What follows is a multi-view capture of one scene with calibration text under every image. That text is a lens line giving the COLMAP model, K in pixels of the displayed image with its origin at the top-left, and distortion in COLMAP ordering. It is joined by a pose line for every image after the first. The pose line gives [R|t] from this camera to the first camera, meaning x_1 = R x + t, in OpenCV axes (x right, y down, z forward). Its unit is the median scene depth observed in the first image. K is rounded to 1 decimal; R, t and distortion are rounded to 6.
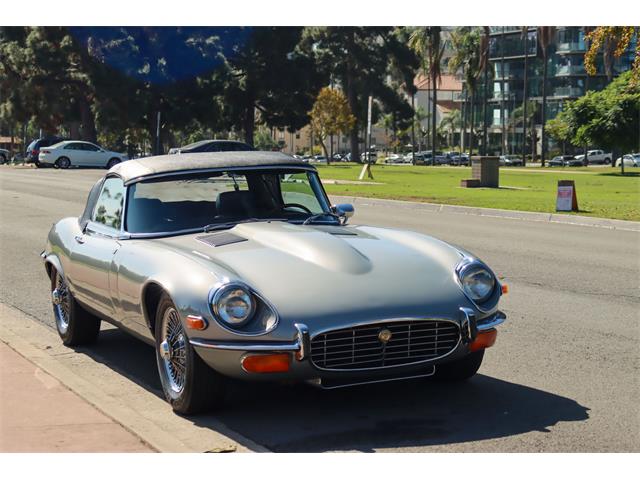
lens RADIAL K [[1550.2, 0, 320.0], [0, 1550.2, 240.0], [0, 0, 1]] dist [0.186624, 0.012816]
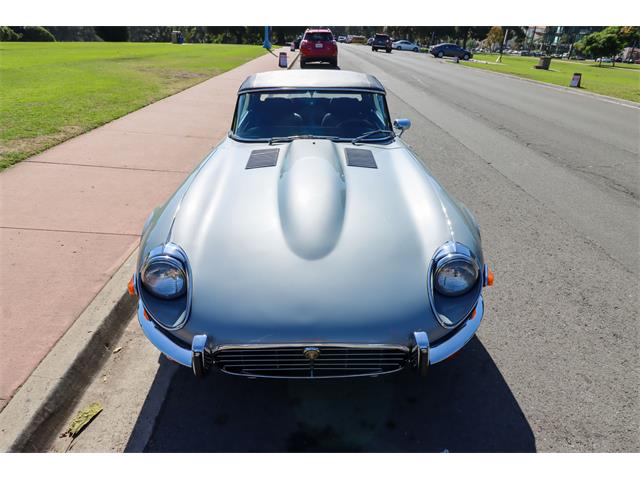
lens RADIAL K [[413.8, 0, 320.0], [0, 413.8, 240.0], [0, 0, 1]] dist [-0.017685, -0.000269]
pose [[0.933228, 0.197007, -0.300456, 0.011546], [-0.067769, 0.917772, 0.391282, -0.009475], [0.352836, -0.344793, 0.869842, 0.094016]]
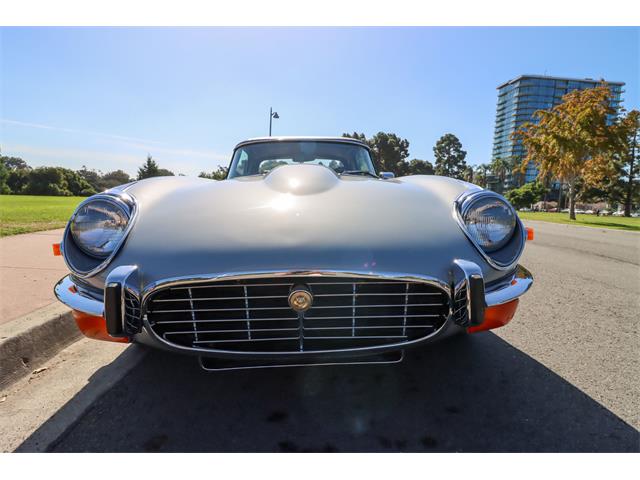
lens RADIAL K [[346.4, 0, 320.0], [0, 346.4, 240.0], [0, 0, 1]] dist [-0.020850, -0.001238]
pose [[0.944714, 0.070545, -0.320217, 0.009738], [-0.055342, 0.996876, 0.056344, 0.003771], [0.323192, -0.035507, 0.945667, 0.100947]]
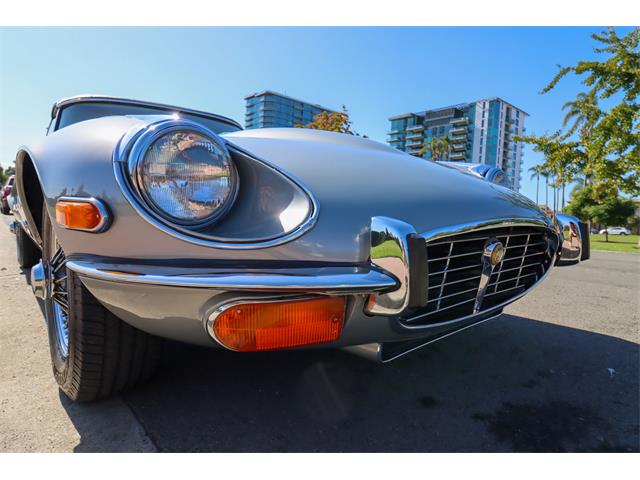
lens RADIAL K [[380.2, 0, 320.0], [0, 380.2, 240.0], [0, 0, 1]] dist [-0.006134, -0.001415]
pose [[0.945252, 0.023090, 0.325522, -0.006268], [-0.022813, 0.999729, -0.004670, 0.006699], [-0.325542, -0.003011, 0.945523, 0.102338]]
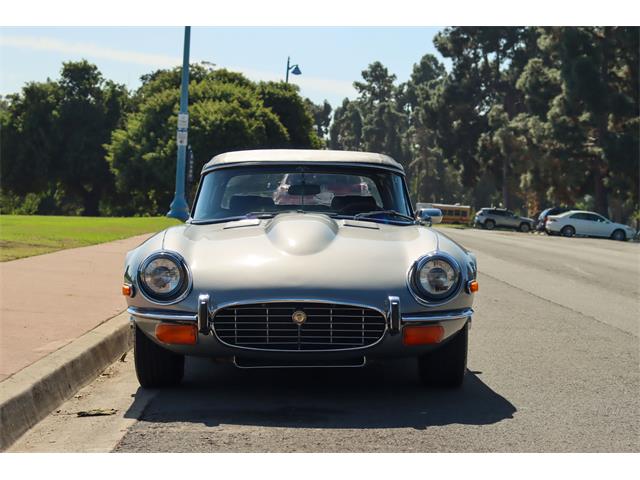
lens RADIAL K [[1482.8, 0, 320.0], [0, 1482.8, 240.0], [0, 0, 1]] dist [0.046124, 0.128017]
pose [[0.929468, 0.055707, -0.364672, 0.043384], [-0.074272, 0.996549, -0.037071, 0.005386], [0.361348, 0.061541, 0.930398, 0.017982]]
